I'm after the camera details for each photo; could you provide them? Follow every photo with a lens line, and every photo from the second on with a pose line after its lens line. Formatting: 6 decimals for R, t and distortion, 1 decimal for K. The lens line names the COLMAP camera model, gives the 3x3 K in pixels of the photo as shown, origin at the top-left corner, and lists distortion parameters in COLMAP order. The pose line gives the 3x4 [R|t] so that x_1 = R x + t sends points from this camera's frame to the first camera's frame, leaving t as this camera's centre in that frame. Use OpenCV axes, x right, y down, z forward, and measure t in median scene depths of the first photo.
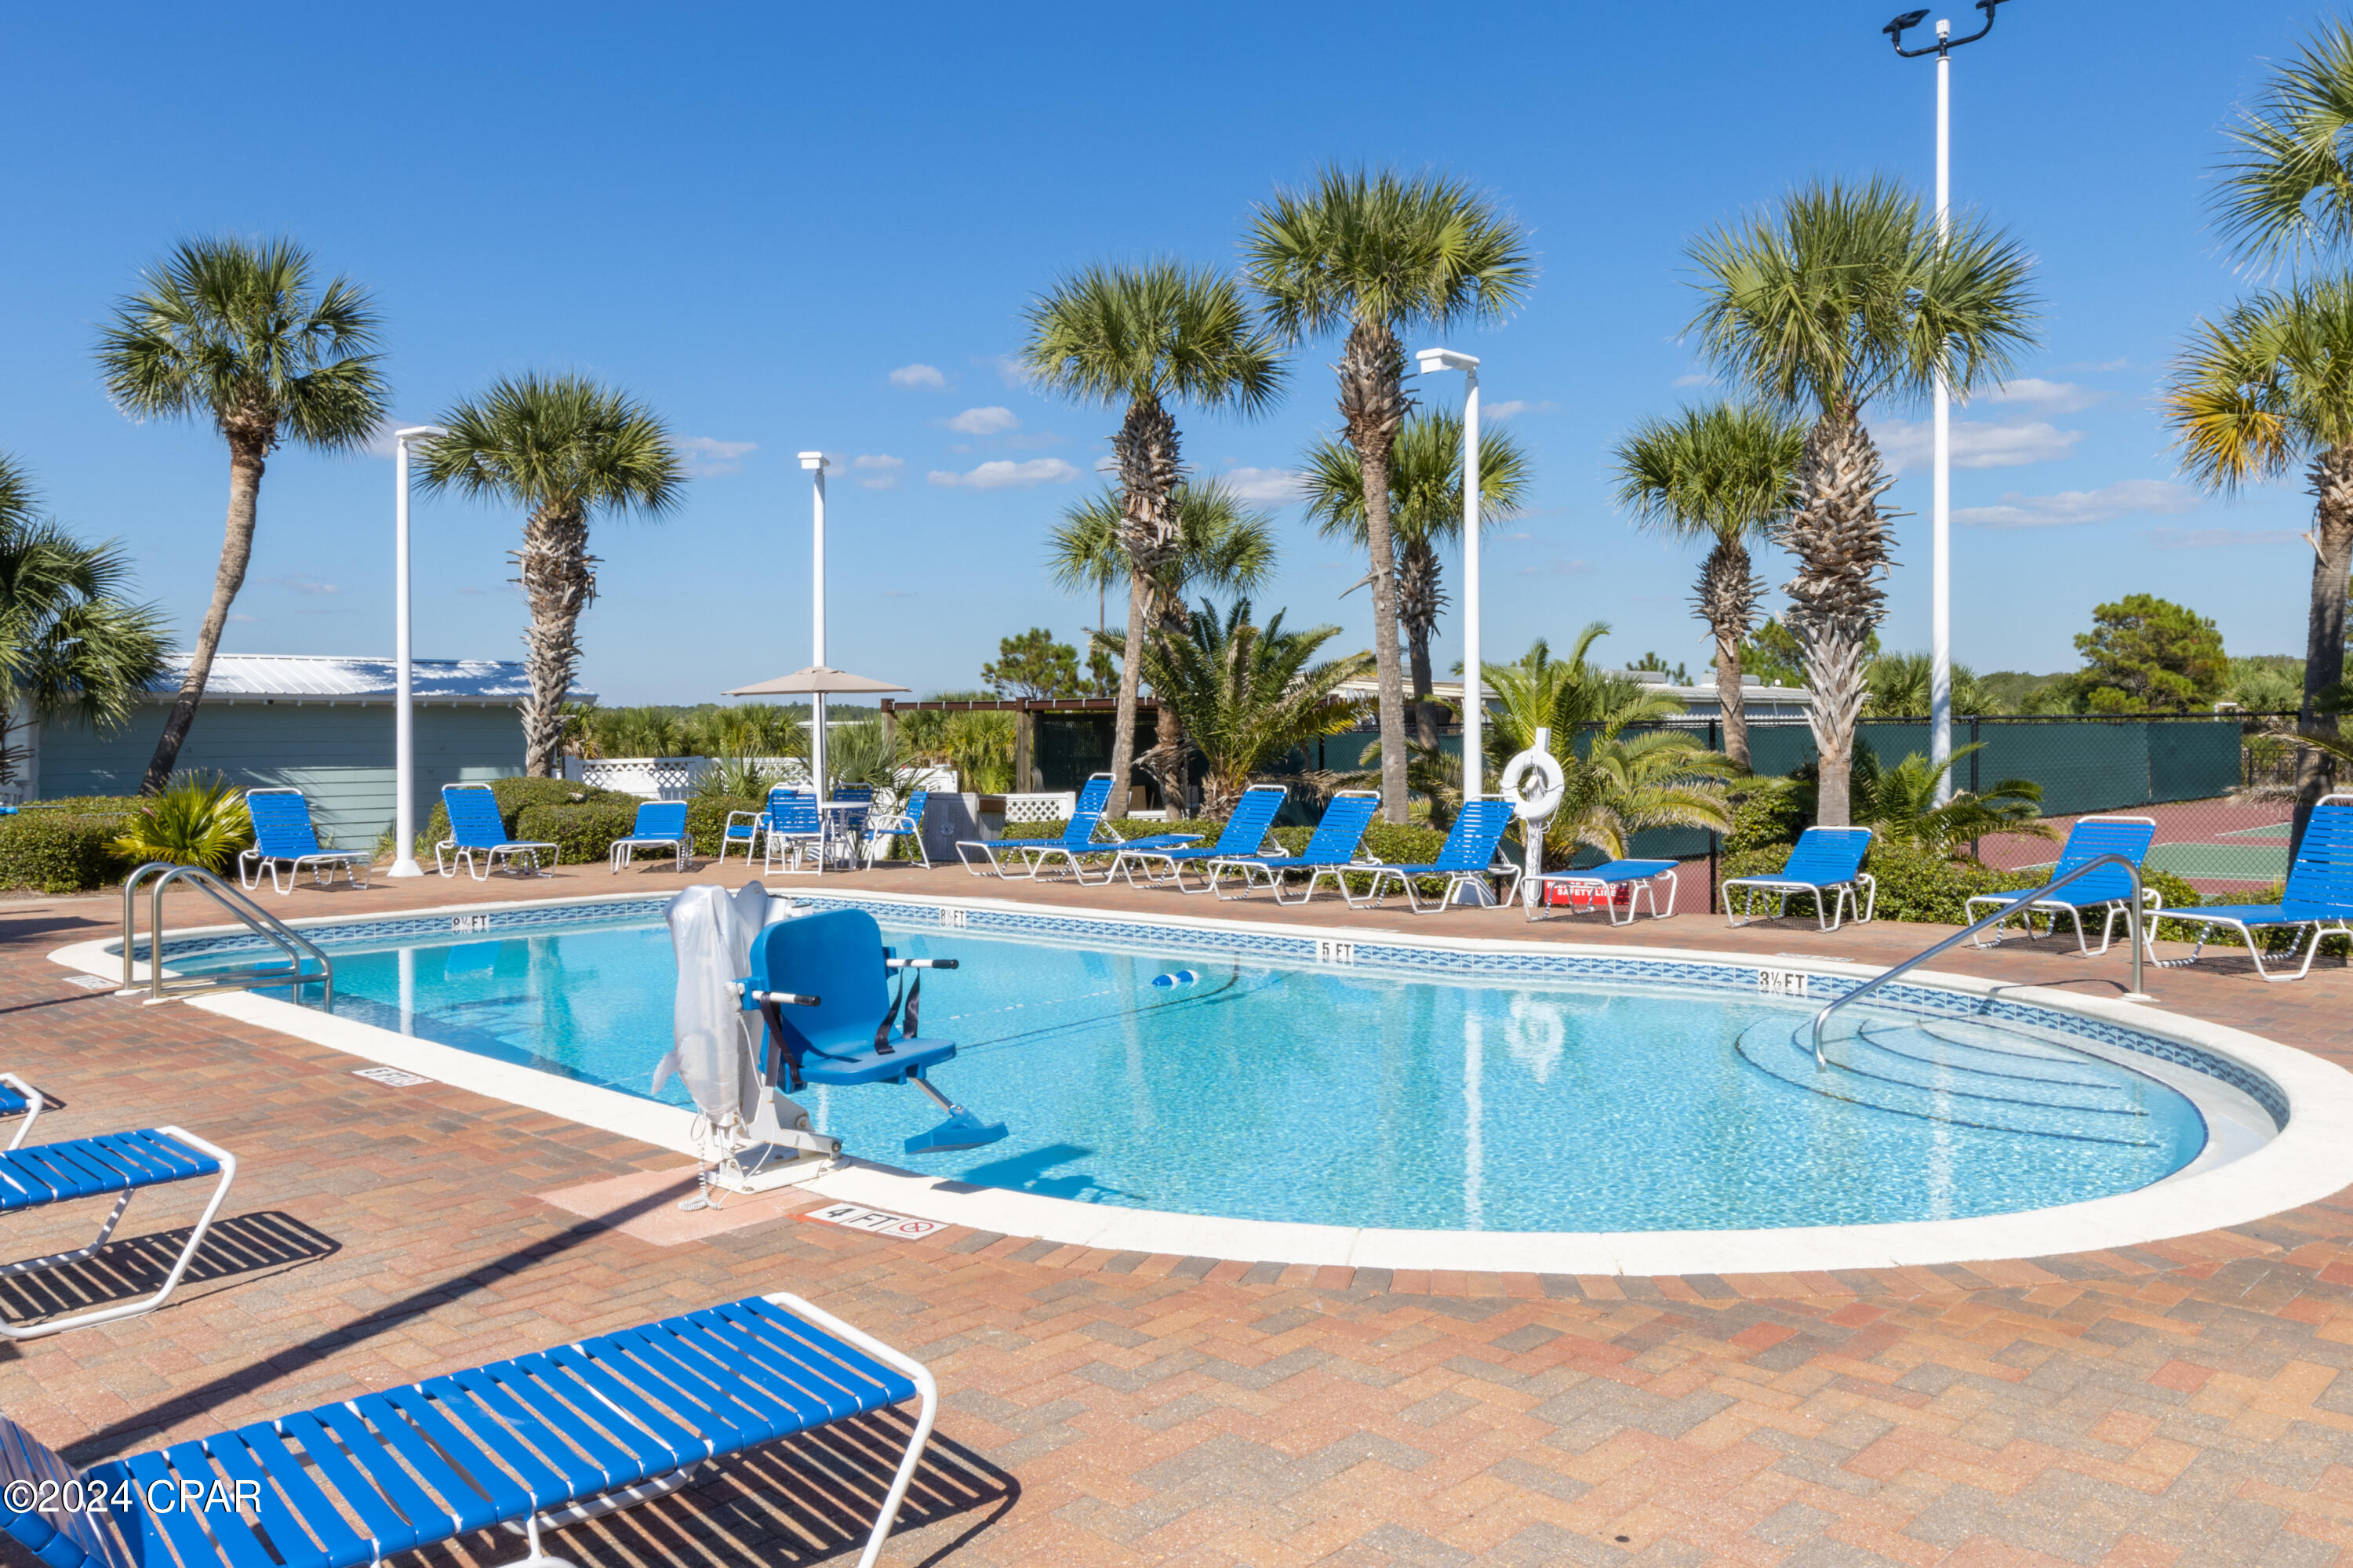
lens RADIAL K [[1689.8, 0, 1133.1], [0, 1689.8, 787.4], [0, 0, 1]] dist [-0.002113, -0.003680]
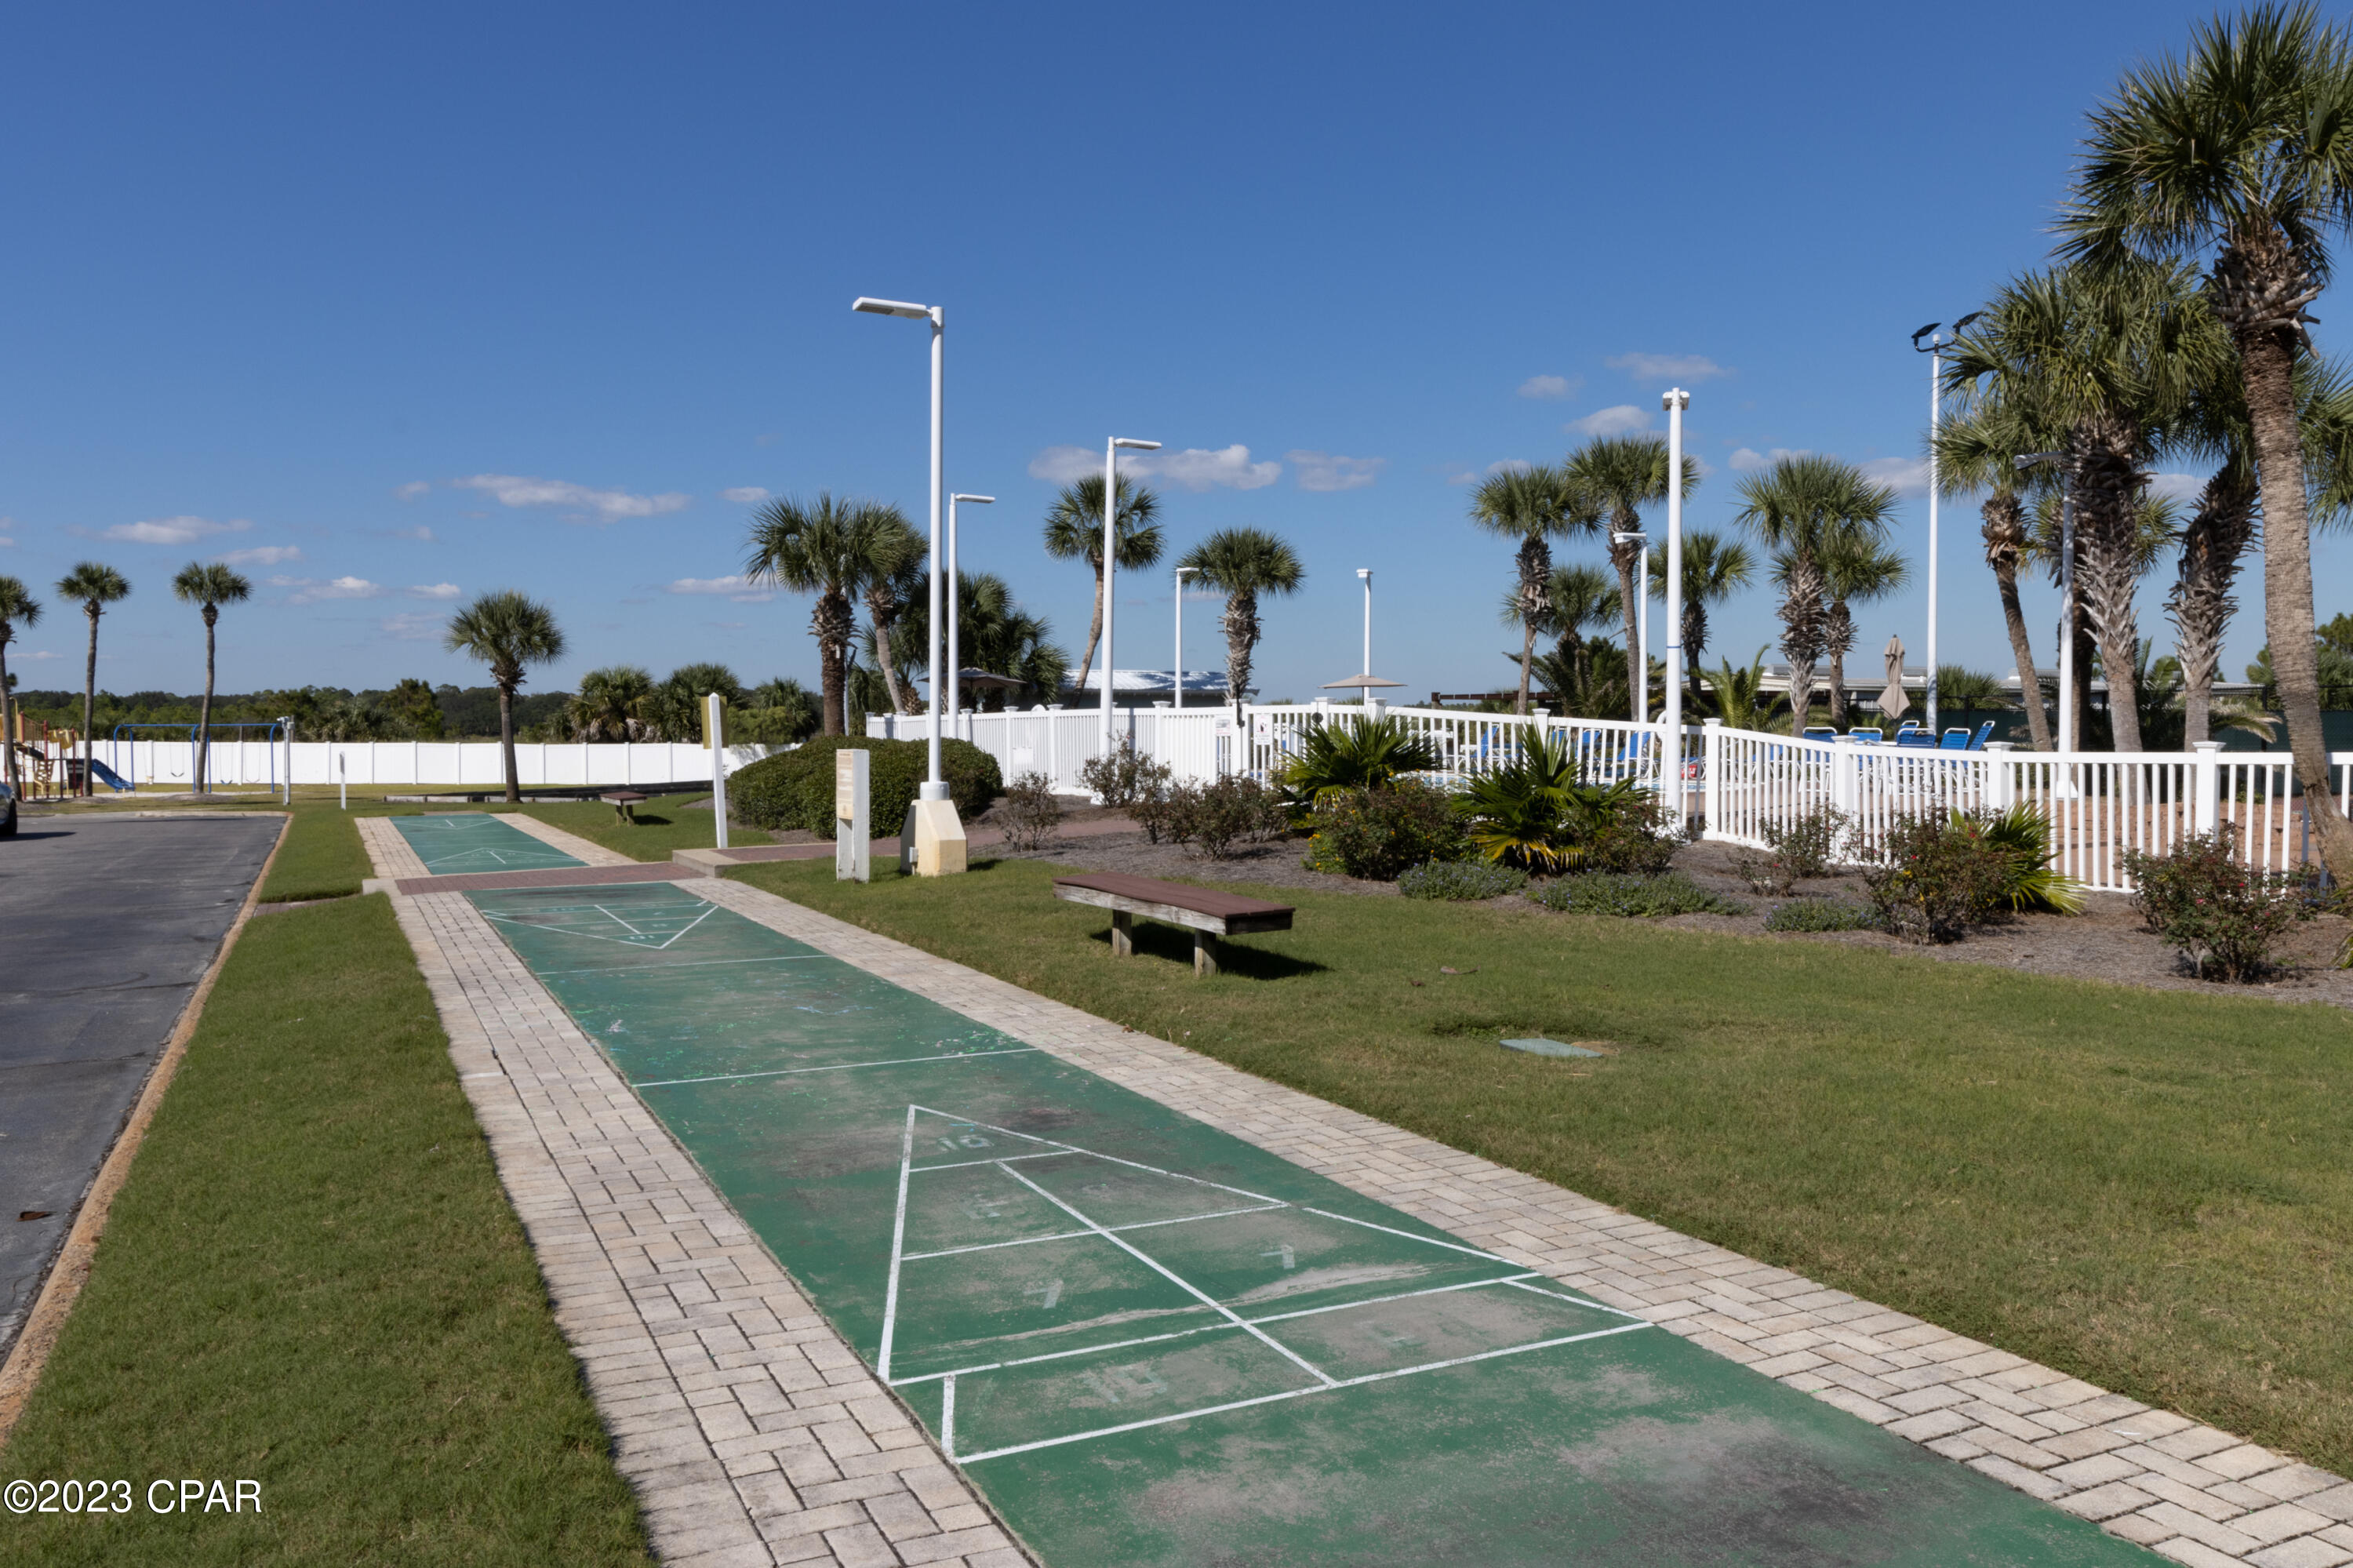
lens RADIAL K [[1689.8, 0, 1133.1], [0, 1689.8, 787.4], [0, 0, 1]] dist [-0.002113, -0.003680]
pose [[0.930731, 0.016542, -0.365329, 0.278177], [-0.016062, 0.999862, 0.004353, 0.056471], [0.365351, 0.001816, 0.930868, -0.924851]]
